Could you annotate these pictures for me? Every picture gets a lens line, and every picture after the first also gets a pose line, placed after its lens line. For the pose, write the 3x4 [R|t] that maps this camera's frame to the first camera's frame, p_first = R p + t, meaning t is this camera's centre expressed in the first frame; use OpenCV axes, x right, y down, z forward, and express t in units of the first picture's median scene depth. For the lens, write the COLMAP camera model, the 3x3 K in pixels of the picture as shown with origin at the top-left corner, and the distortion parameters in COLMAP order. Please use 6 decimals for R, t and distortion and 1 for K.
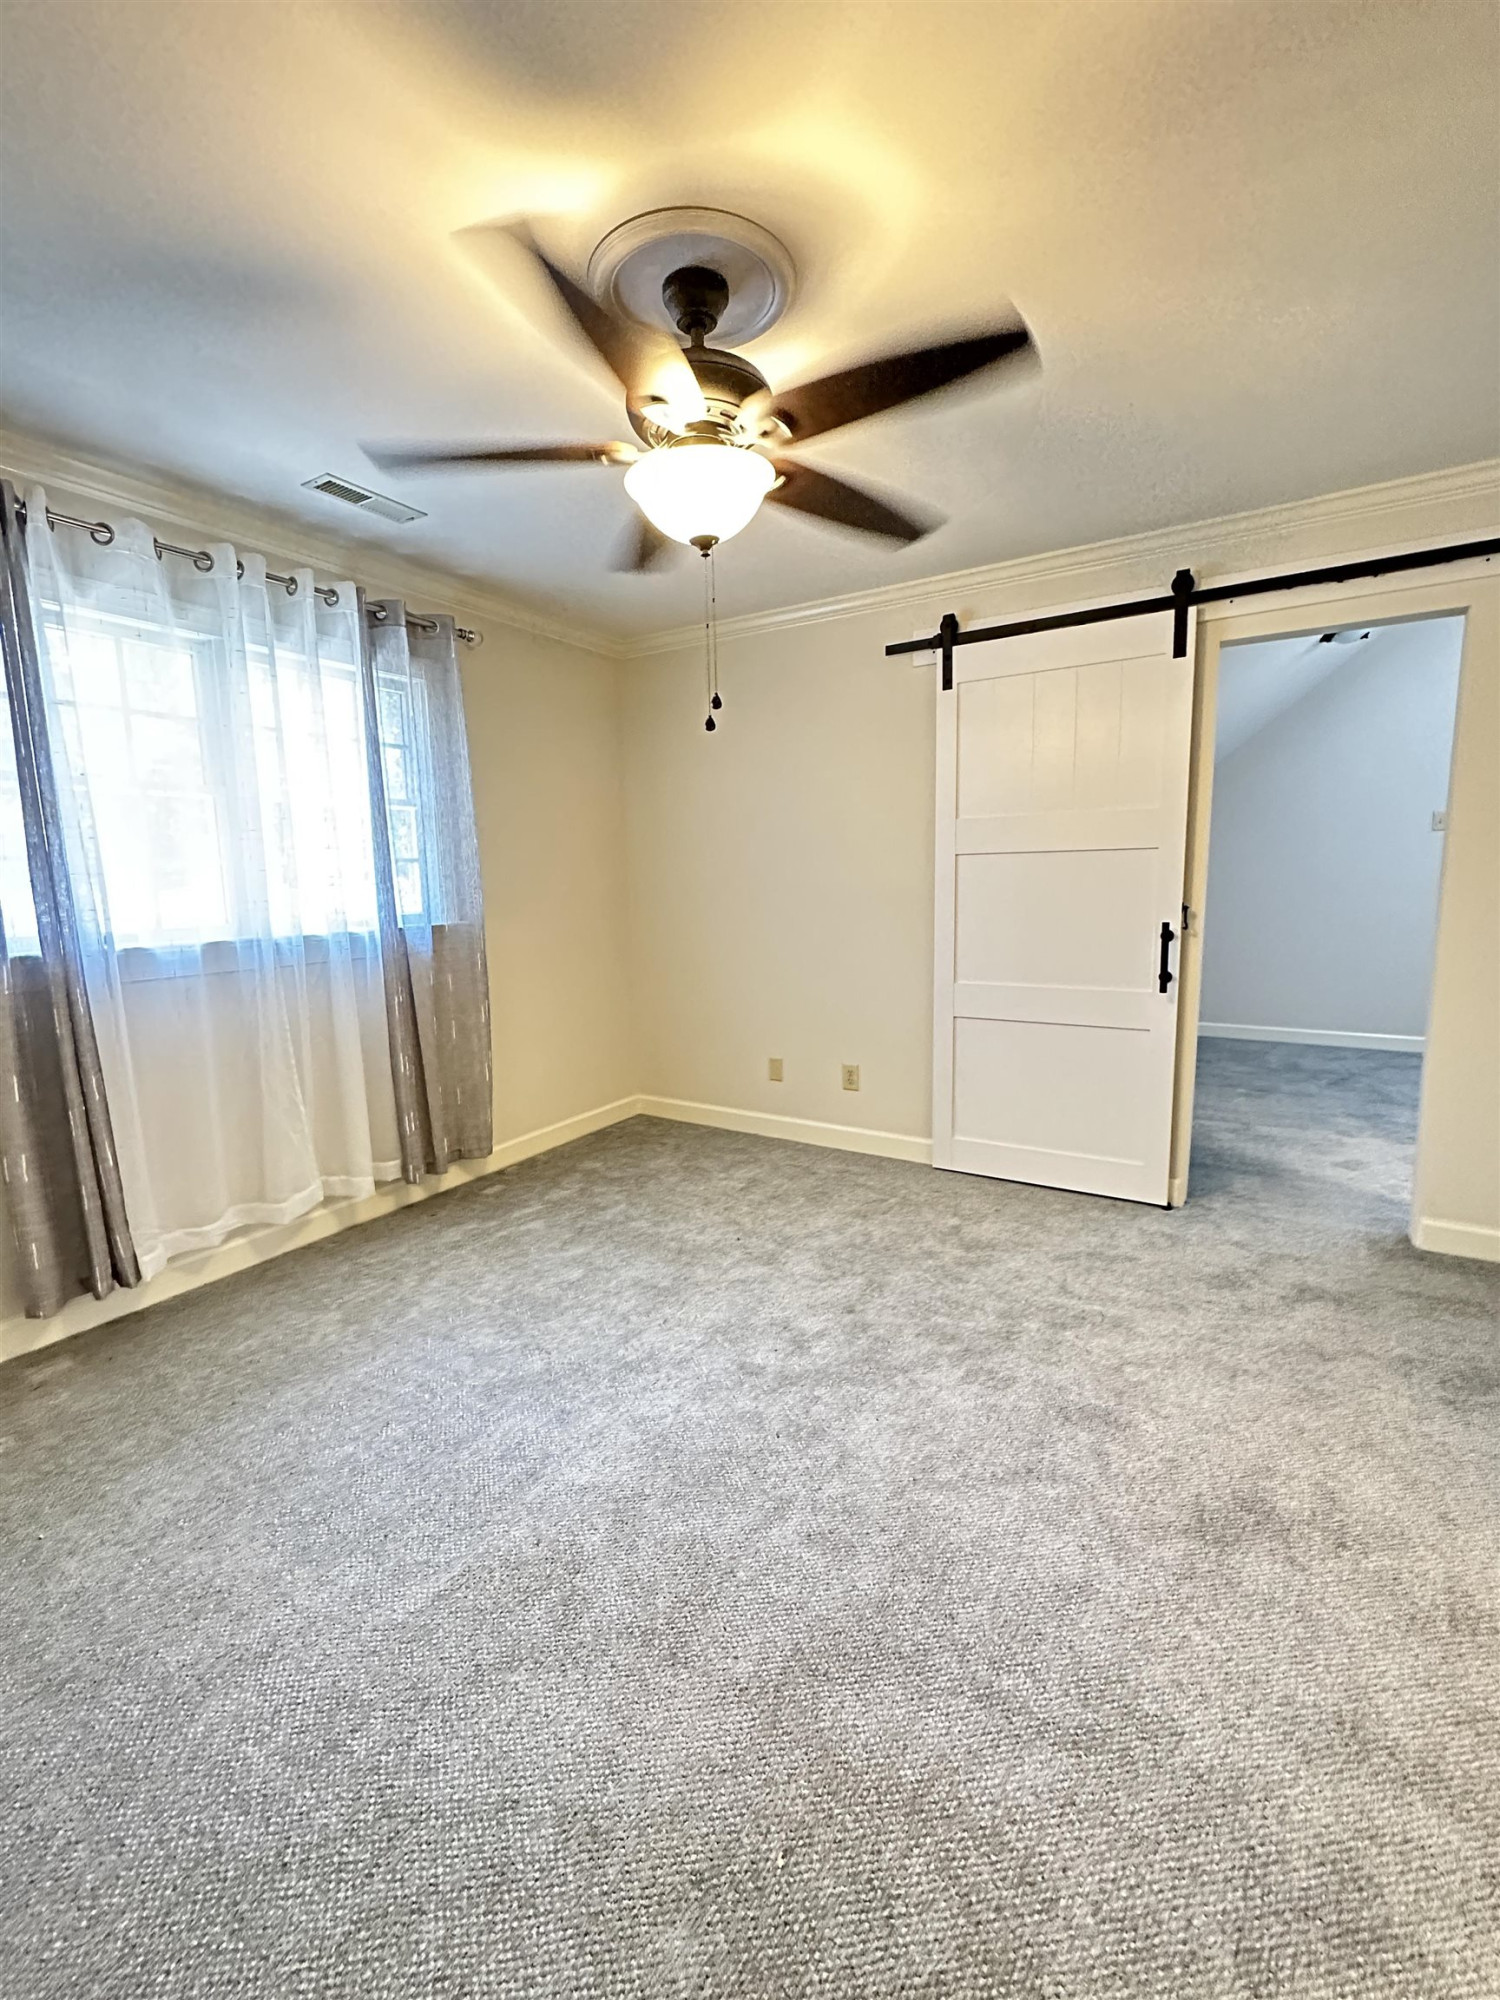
lens RADIAL K [[822.8, 0, 750.9], [0, 822.8, 1016.7], [0, 0, 1]] dist [0.000283, 0.000048]
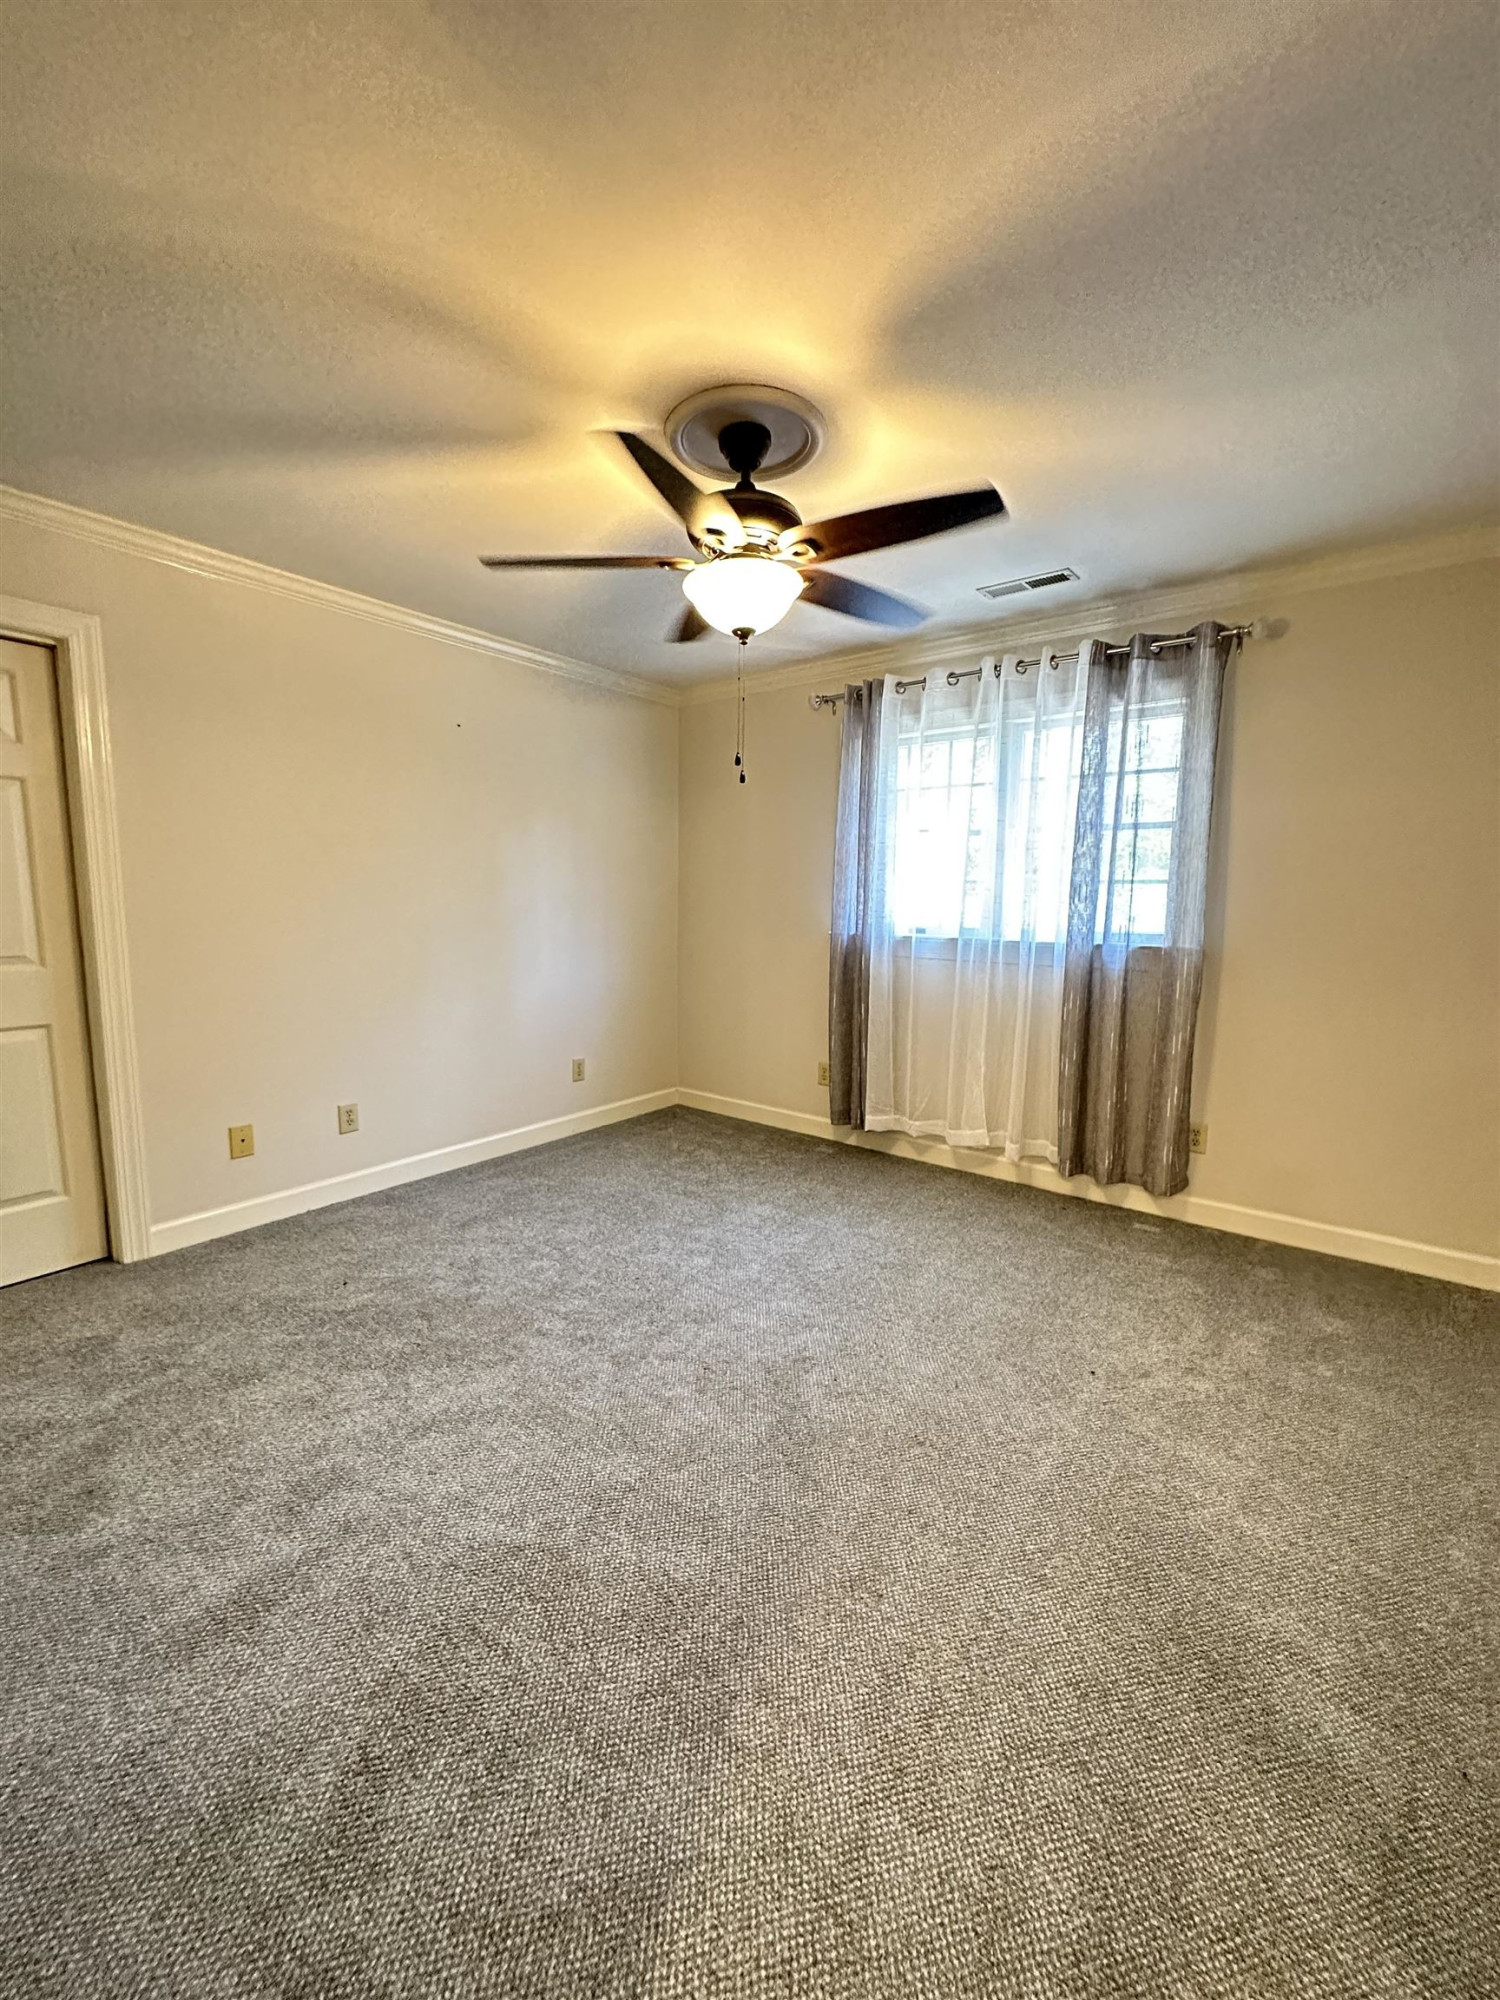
lens RADIAL K [[794.2, 0, 747.9], [0, 794.2, 998.3], [0, 0, 1]] dist [0.000352, 0.000264]
pose [[-0.095696, 0.148106, -0.984331, 0.690584], [-0.178035, 0.970377, 0.163315, -0.131681], [0.979360, 0.190874, -0.066494, 0.673568]]
